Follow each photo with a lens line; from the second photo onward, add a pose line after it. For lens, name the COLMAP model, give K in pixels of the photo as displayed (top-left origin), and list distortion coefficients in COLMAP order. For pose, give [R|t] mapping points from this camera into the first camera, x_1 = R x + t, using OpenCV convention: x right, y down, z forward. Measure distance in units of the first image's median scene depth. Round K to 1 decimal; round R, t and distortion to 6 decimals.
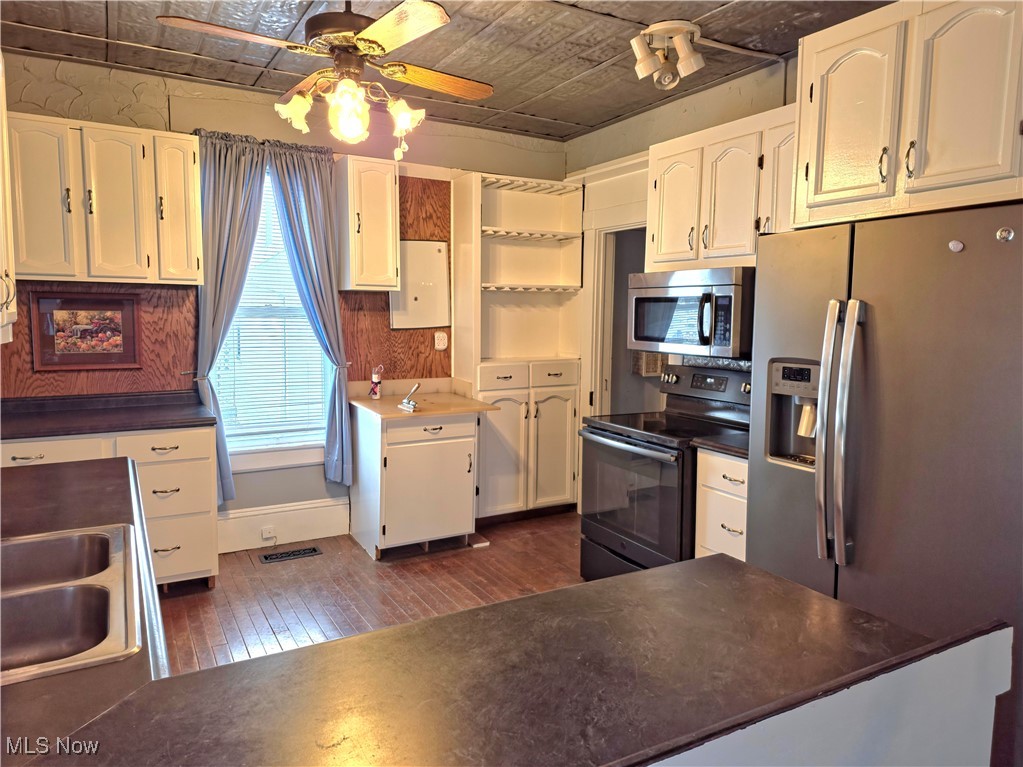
lens RADIAL K [[697.2, 0, 514.2], [0, 697.2, 382.9], [0, 0, 1]] dist [0.069743, -0.001252]
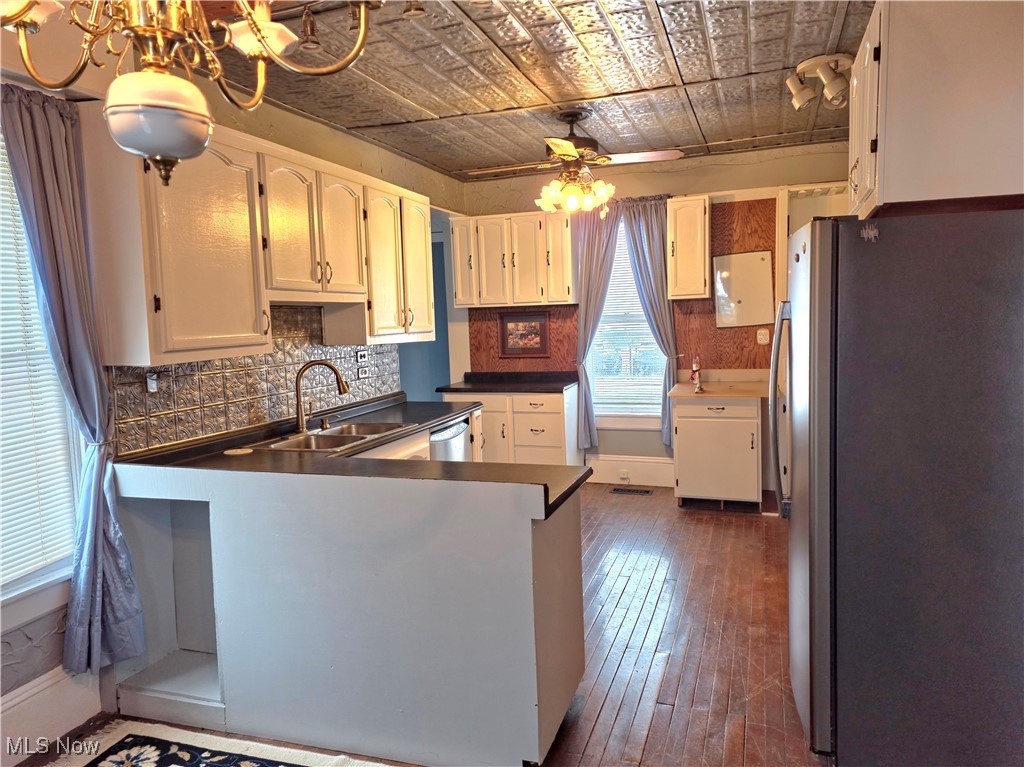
lens RADIAL K [[697.9, 0, 514.9], [0, 697.9, 384.3], [0, 0, 1]] dist [0.069743, -0.001252]
pose [[0.643615, 0.040953, -0.764253, 0.587544], [-0.035679, 0.999087, 0.023489, 0.006502], [0.764517, 0.012150, 0.644489, -0.074649]]
